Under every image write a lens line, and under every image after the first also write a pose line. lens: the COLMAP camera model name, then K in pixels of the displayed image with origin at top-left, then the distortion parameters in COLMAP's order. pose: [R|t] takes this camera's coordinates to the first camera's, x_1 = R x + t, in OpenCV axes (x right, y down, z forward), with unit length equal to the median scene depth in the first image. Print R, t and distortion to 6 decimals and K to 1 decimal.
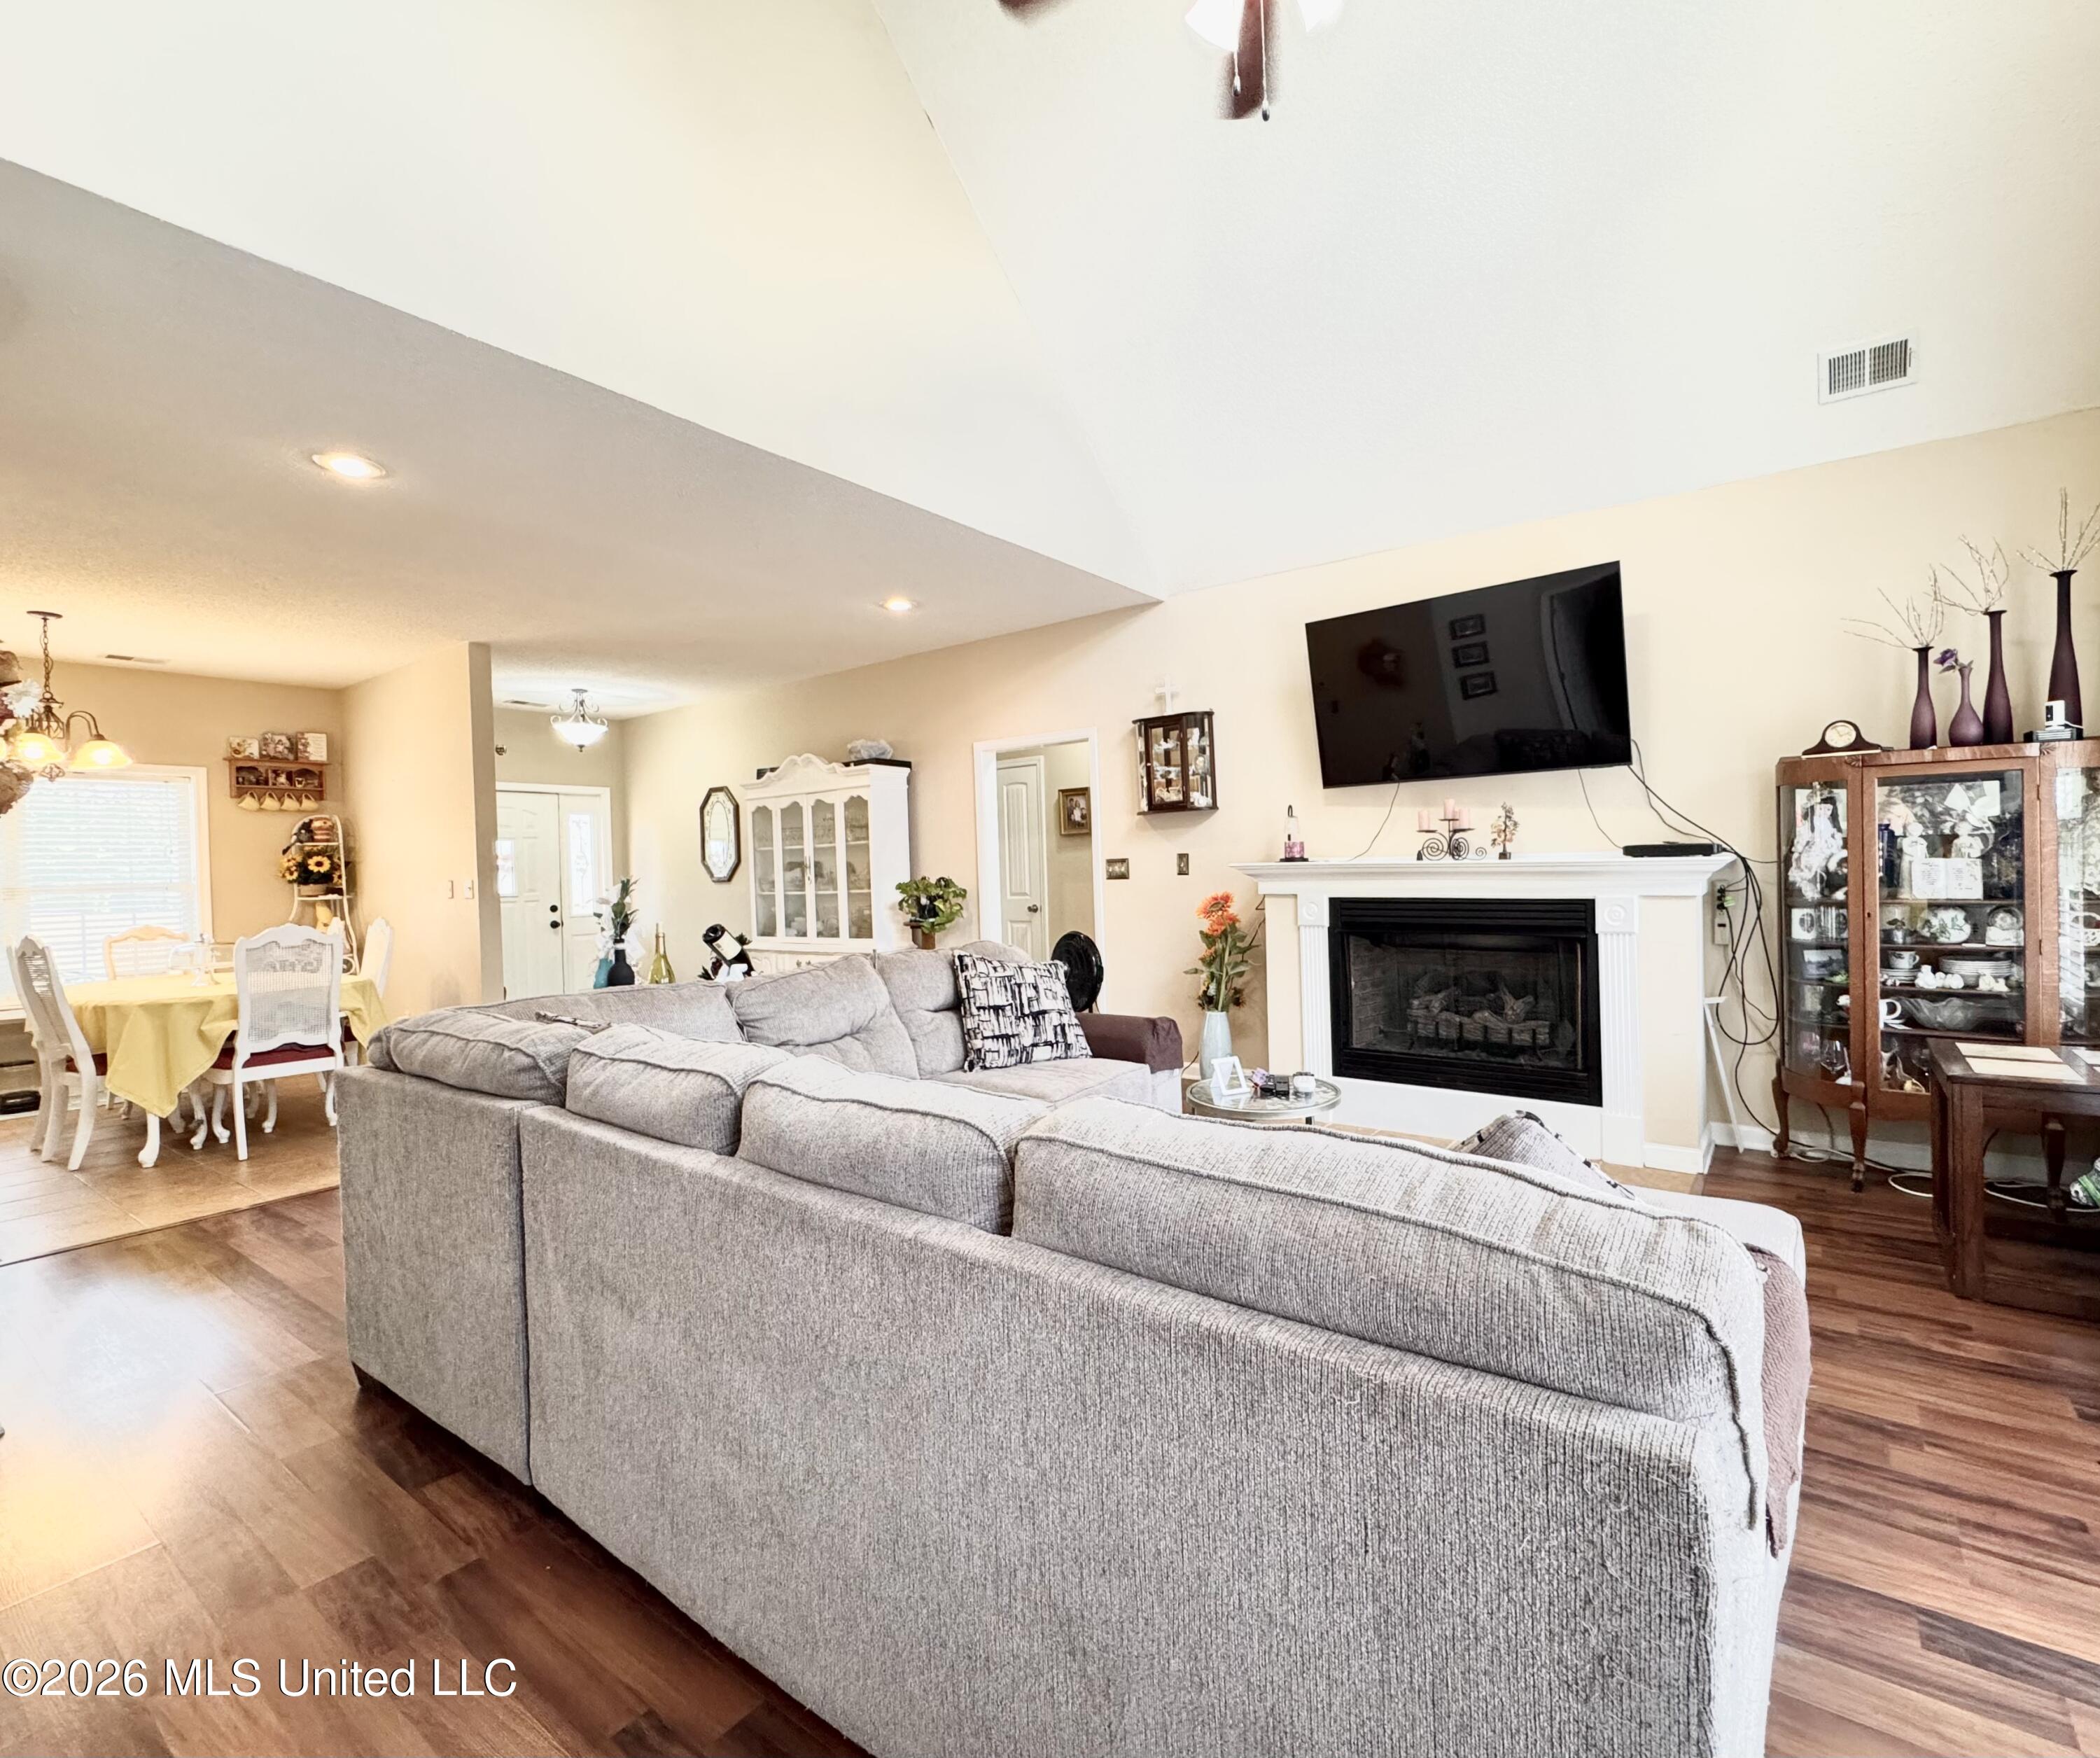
lens RADIAL K [[978.4, 0, 1163.9], [0, 978.4, 875.4], [0, 0, 1]] dist [0.000036, -0.000258]
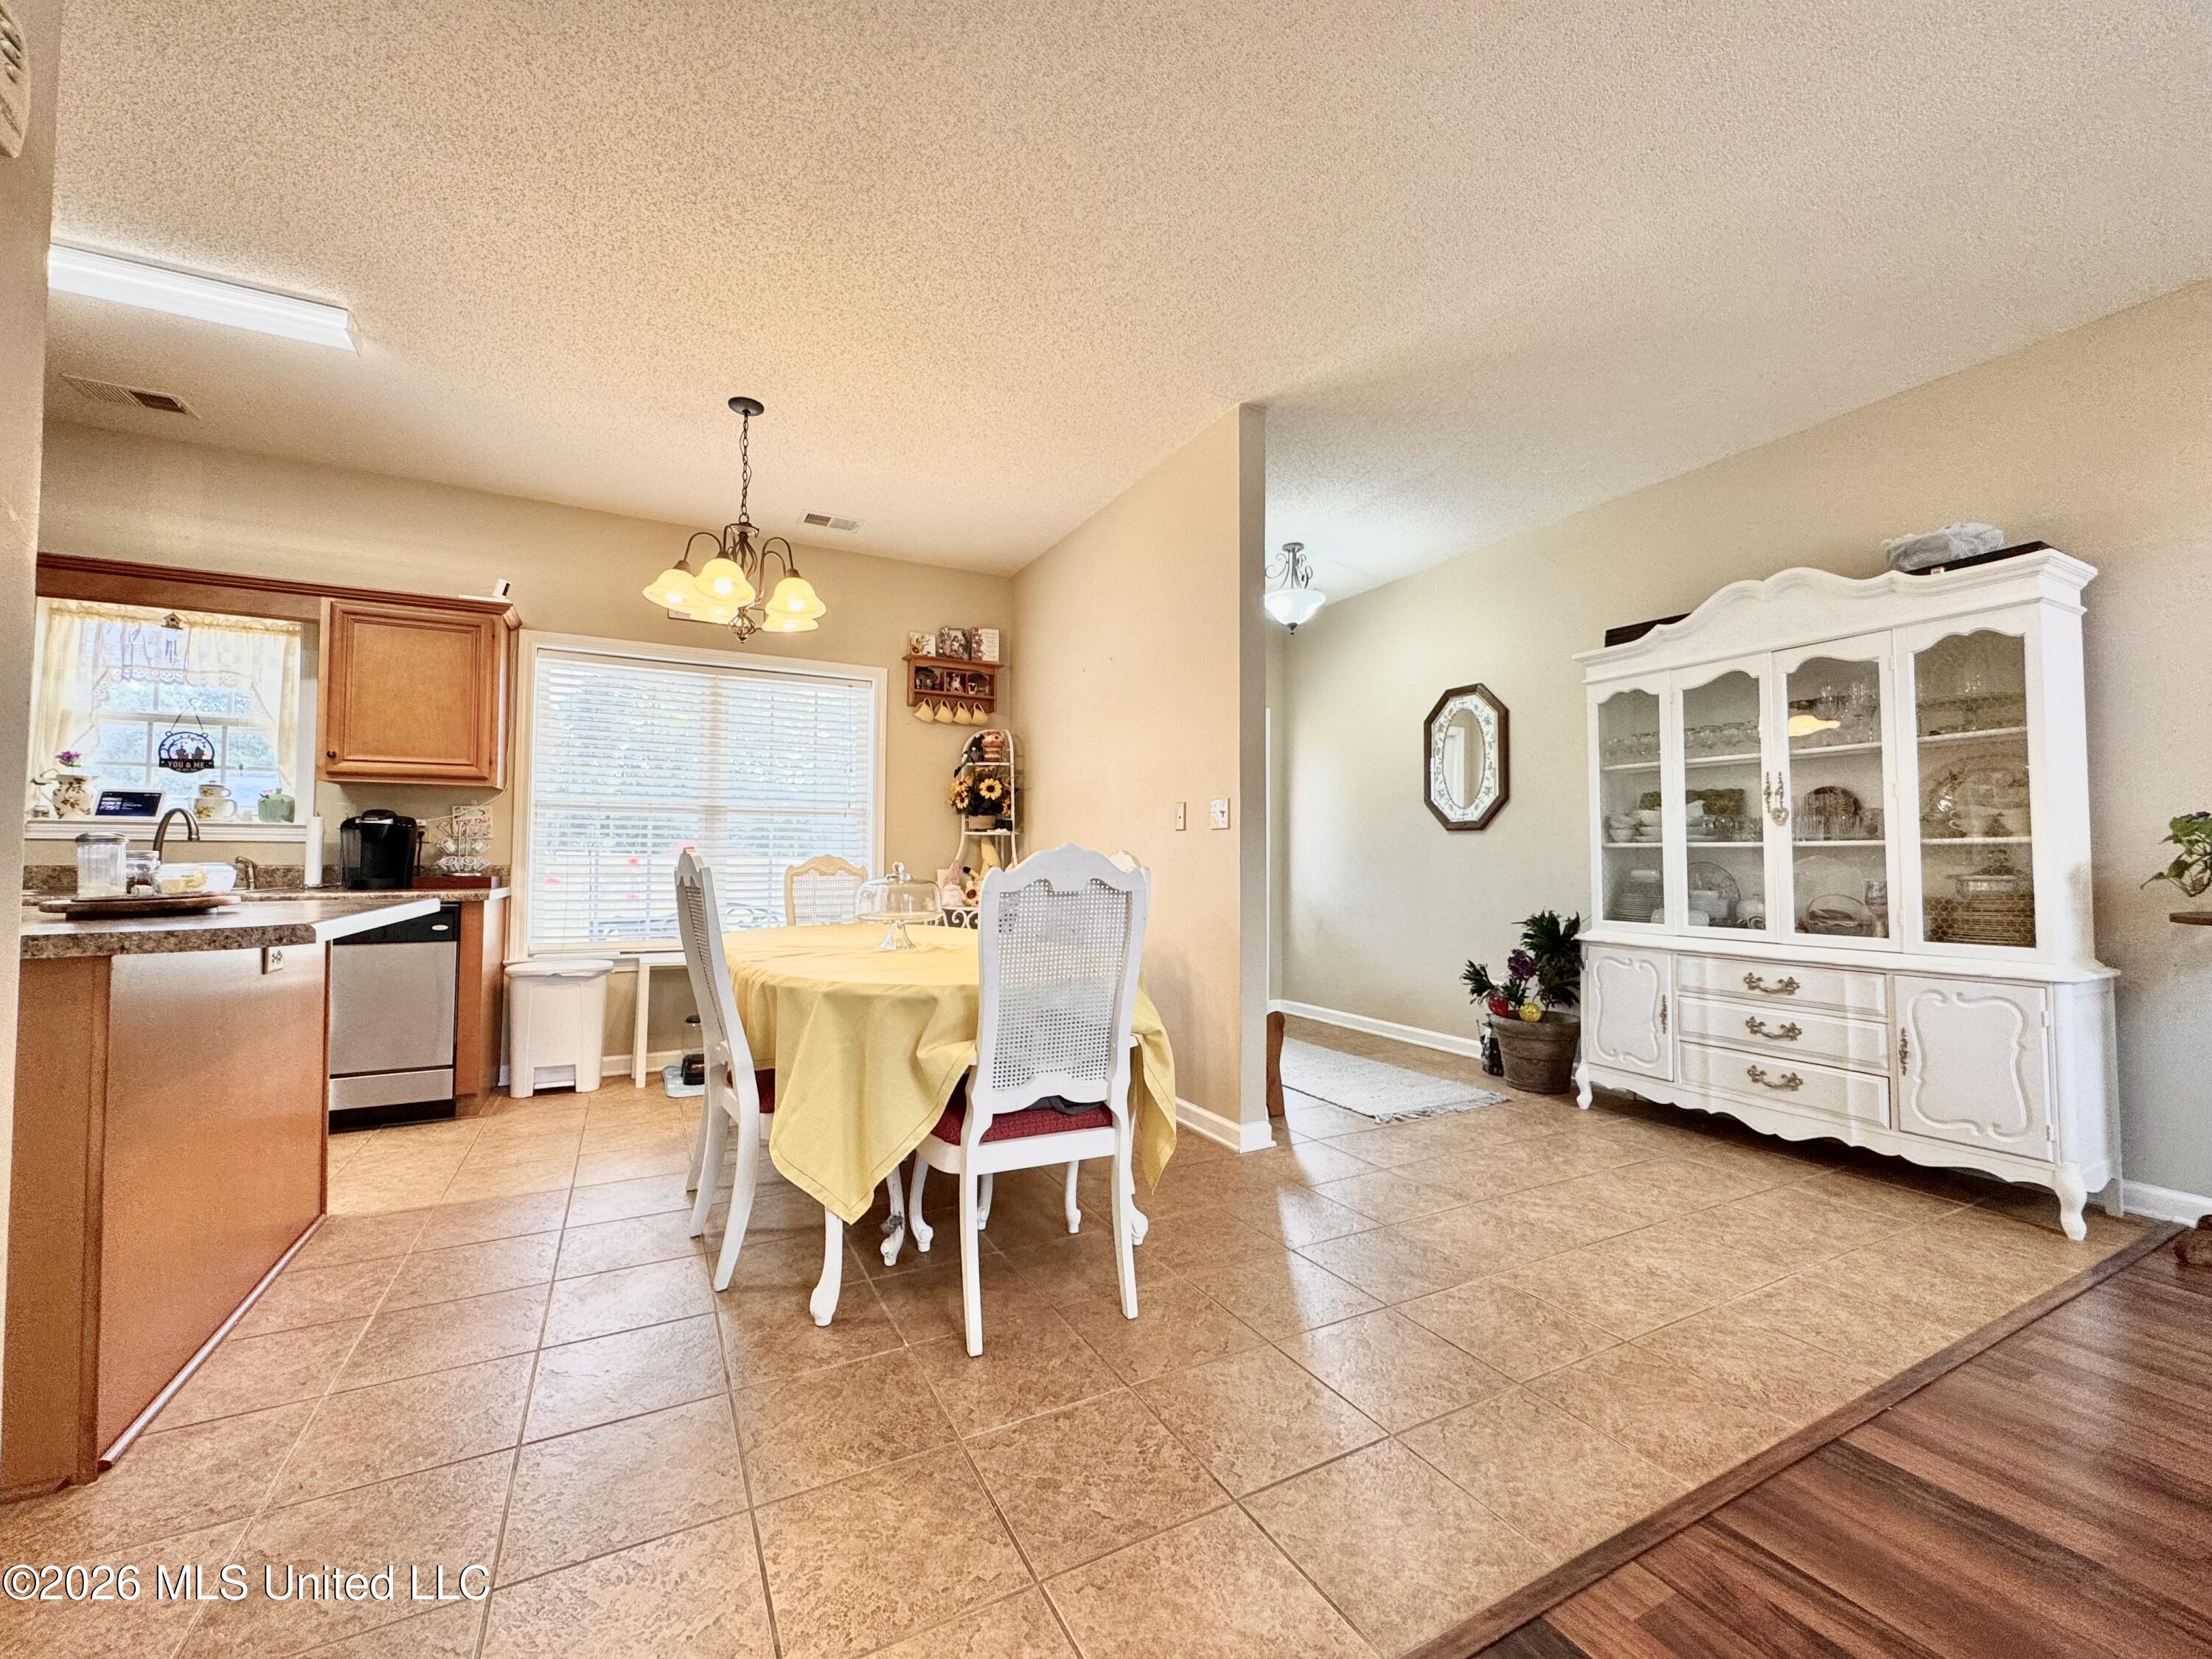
lens RADIAL K [[884.3, 0, 1102.9], [0, 884.3, 828.2], [0, 0, 1]] dist [-0.002404, -0.000587]
pose [[0.881672, 0.020005, -0.471439, -0.461032], [-0.036880, 0.998966, -0.026582, 0.035579], [0.470420, 0.040823, 0.881498, 0.431555]]
